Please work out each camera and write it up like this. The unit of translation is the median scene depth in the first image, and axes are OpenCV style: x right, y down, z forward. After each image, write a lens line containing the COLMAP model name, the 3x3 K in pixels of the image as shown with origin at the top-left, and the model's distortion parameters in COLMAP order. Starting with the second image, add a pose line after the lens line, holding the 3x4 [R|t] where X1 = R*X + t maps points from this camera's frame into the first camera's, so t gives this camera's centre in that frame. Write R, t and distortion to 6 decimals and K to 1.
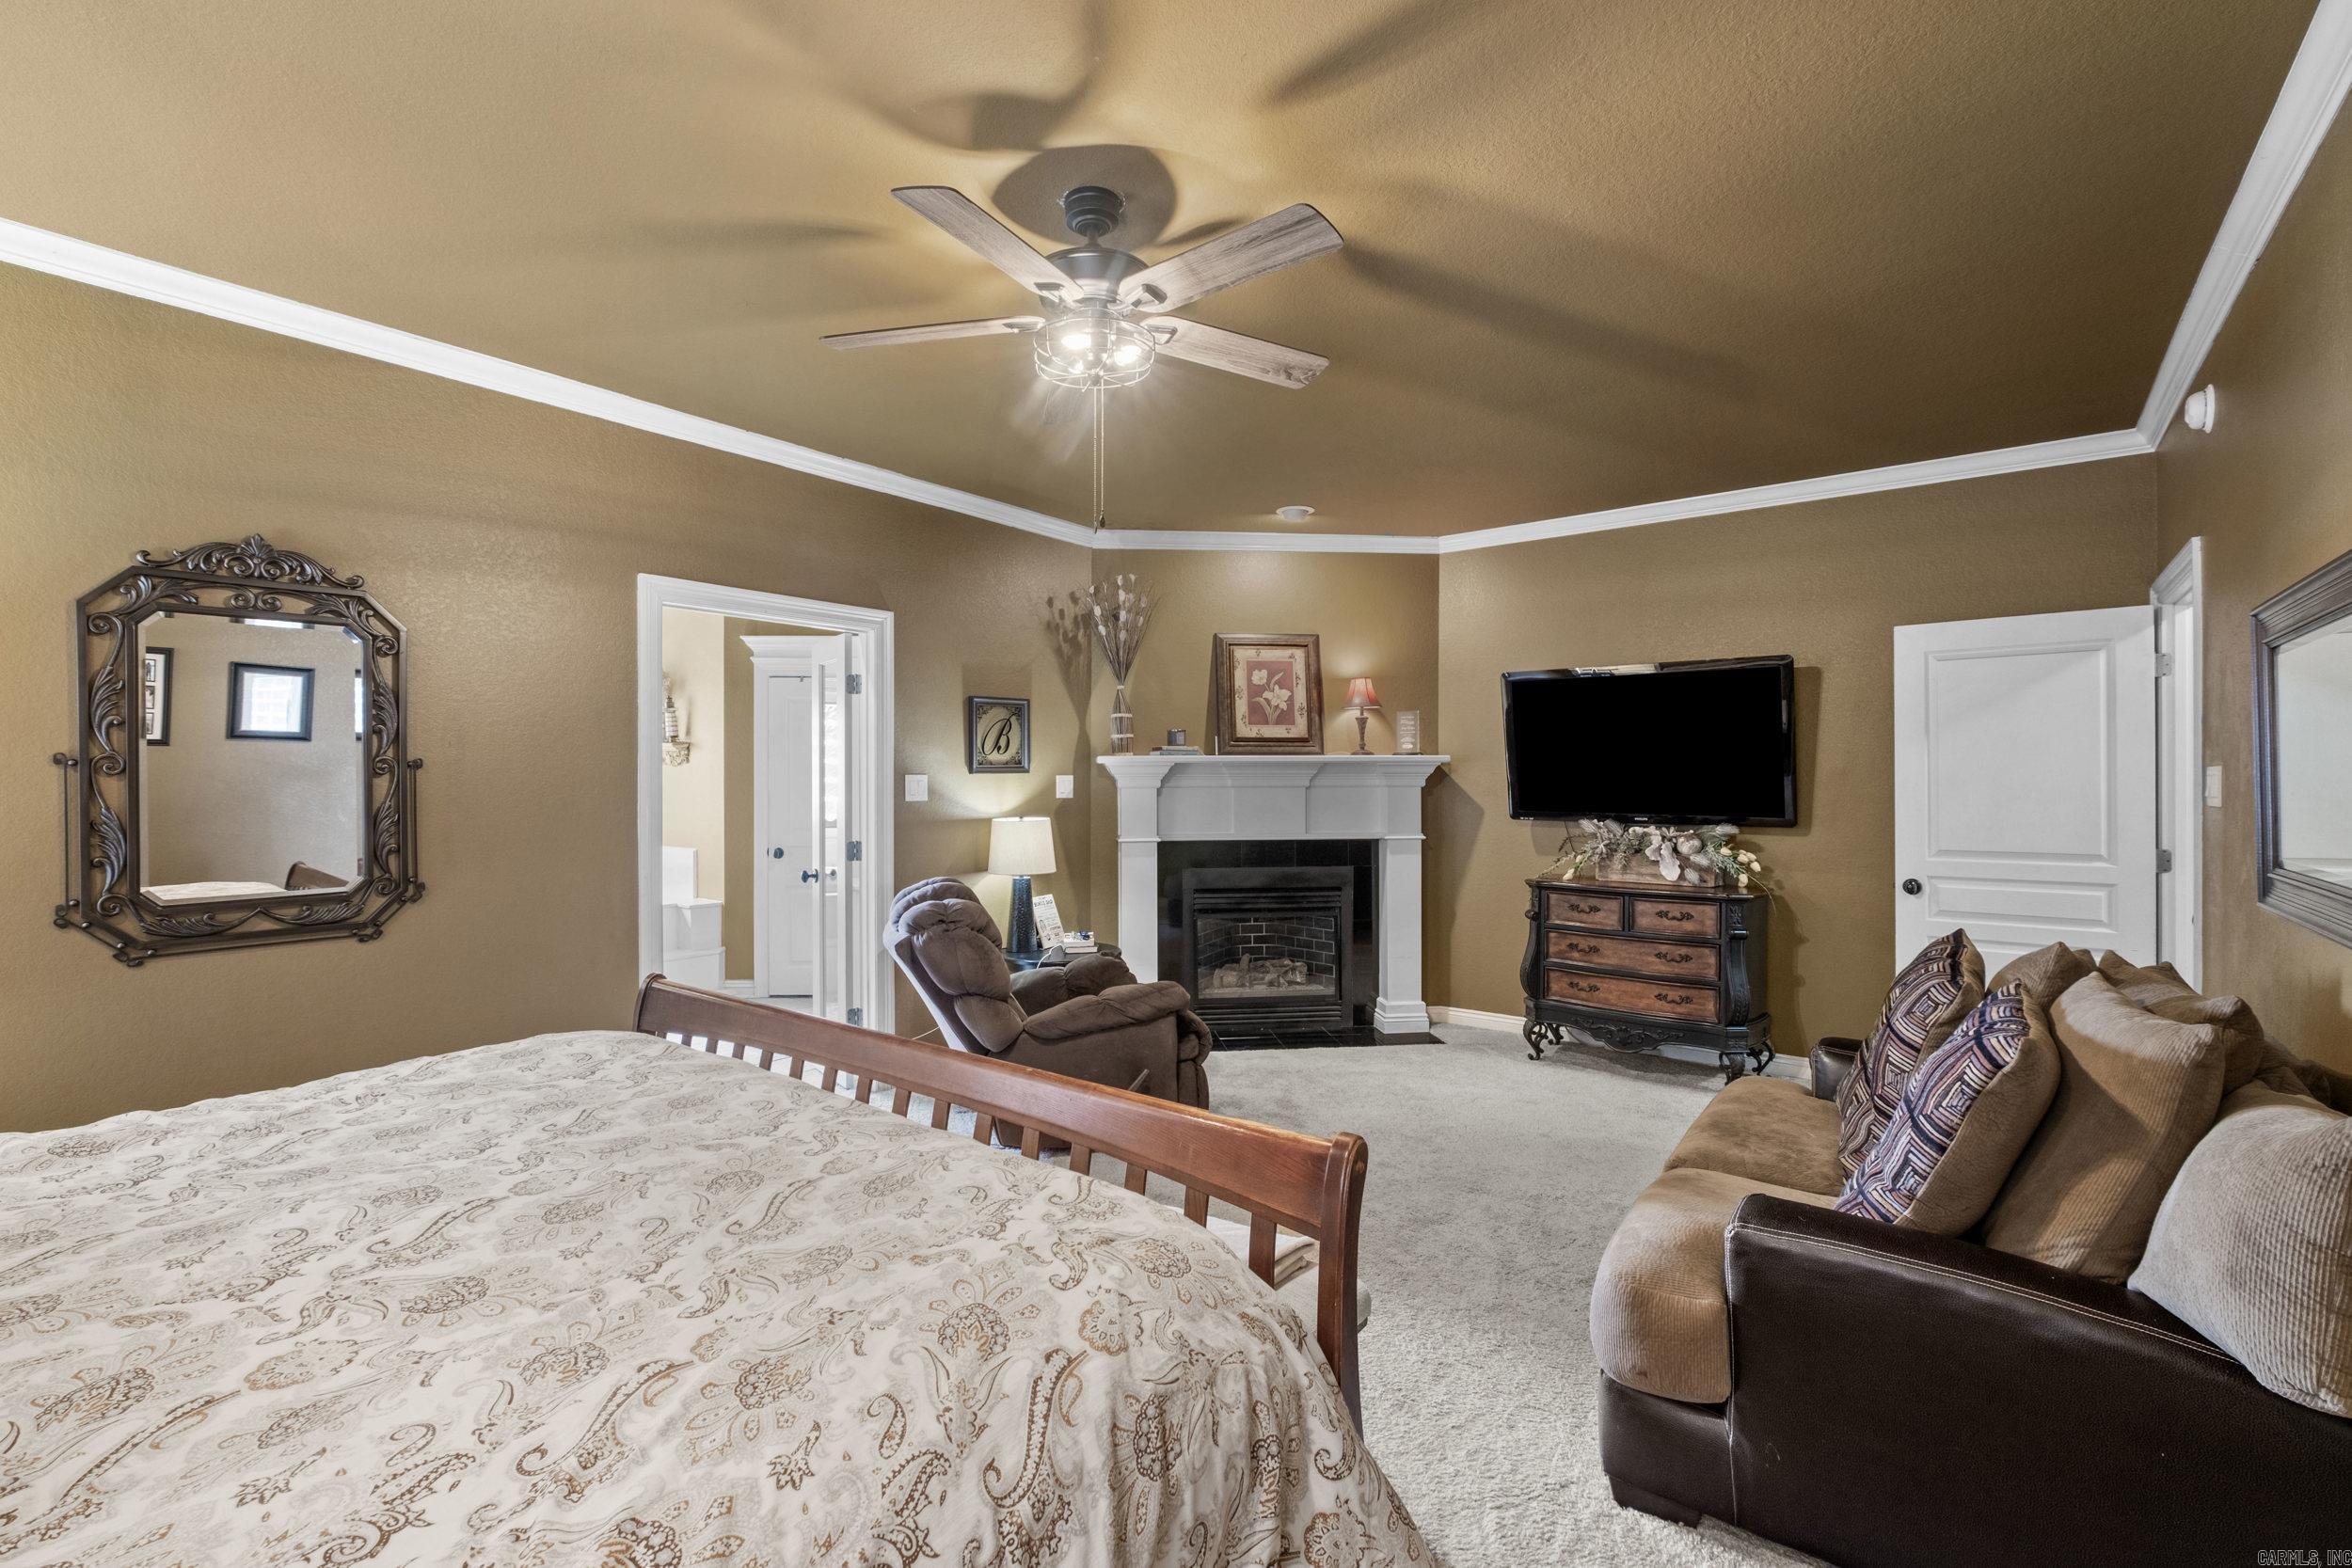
lens RADIAL K [[1020.8, 0, 1163.2], [0, 1020.8, 772.7], [0, 0, 1]] dist [-0.004403, -0.000008]
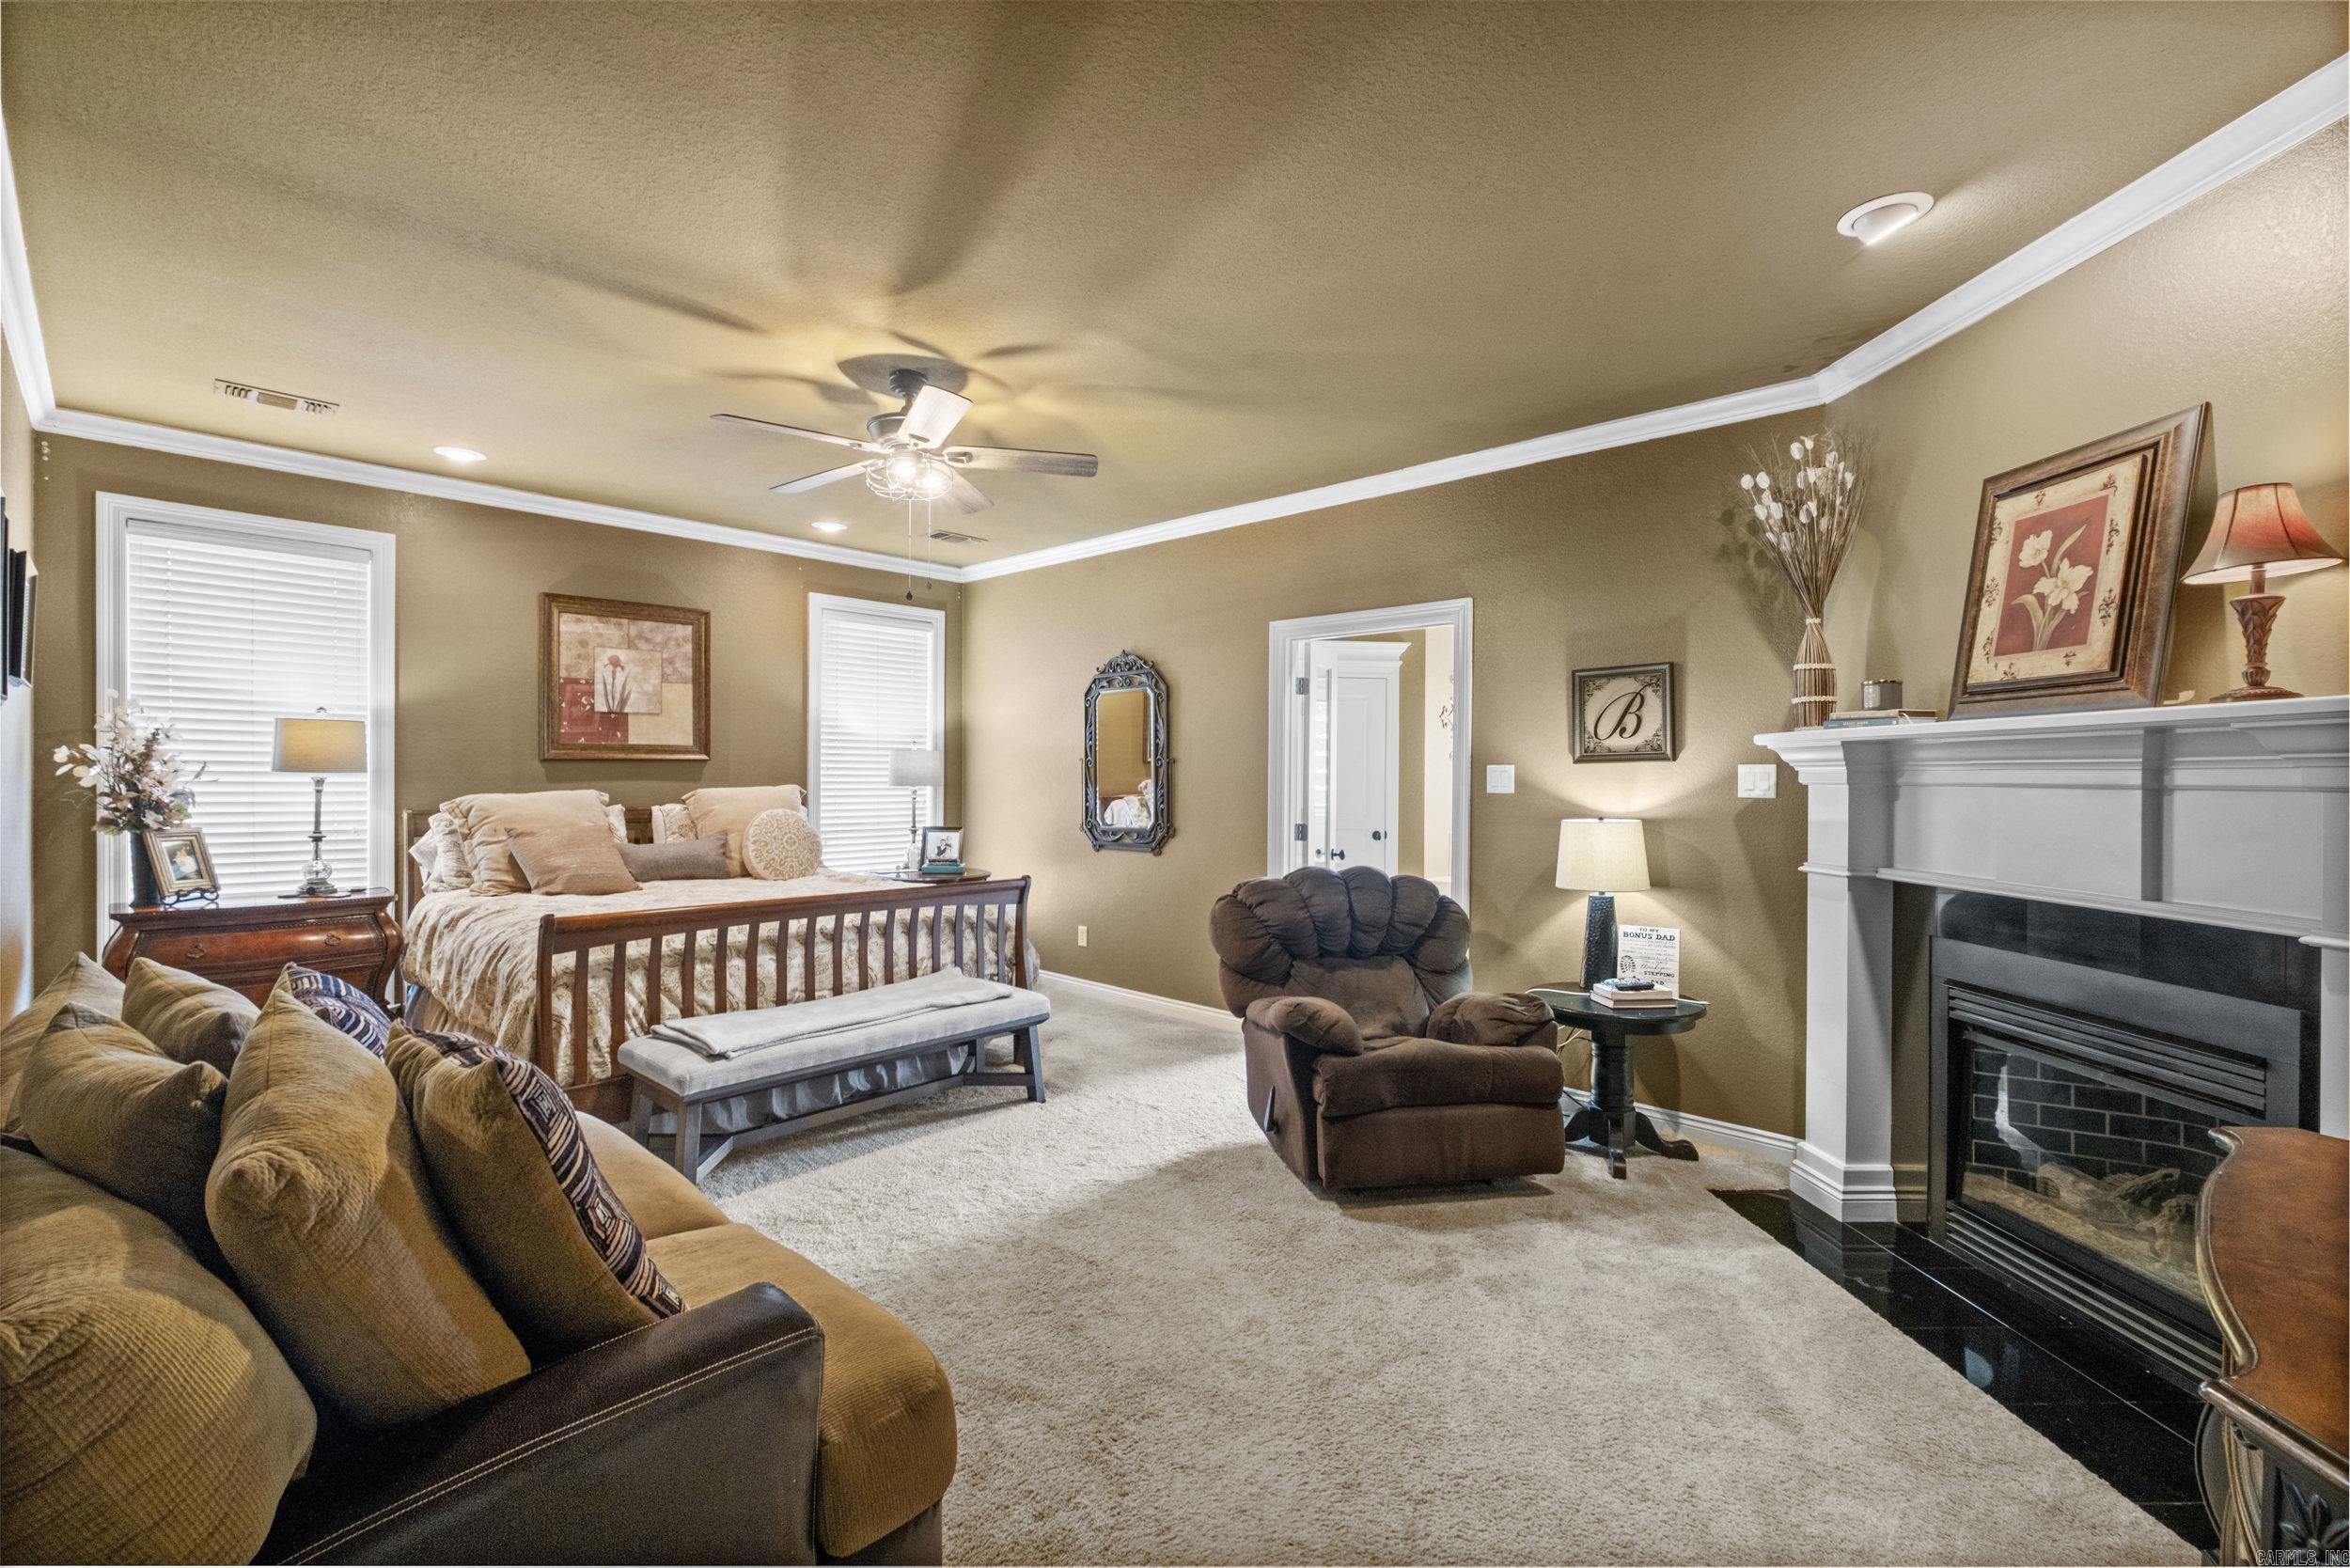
lens RADIAL K [[1020.1, 0, 1162.3], [0, 1020.1, 772.7], [0, 0, 1]] dist [-0.004403, -0.000008]
pose [[-0.088507, 0.001586, -0.996074, 0.632851], [0.002968, 0.999995, 0.001329, 0.006327], [0.996071, -0.002839, -0.088511, 0.692103]]
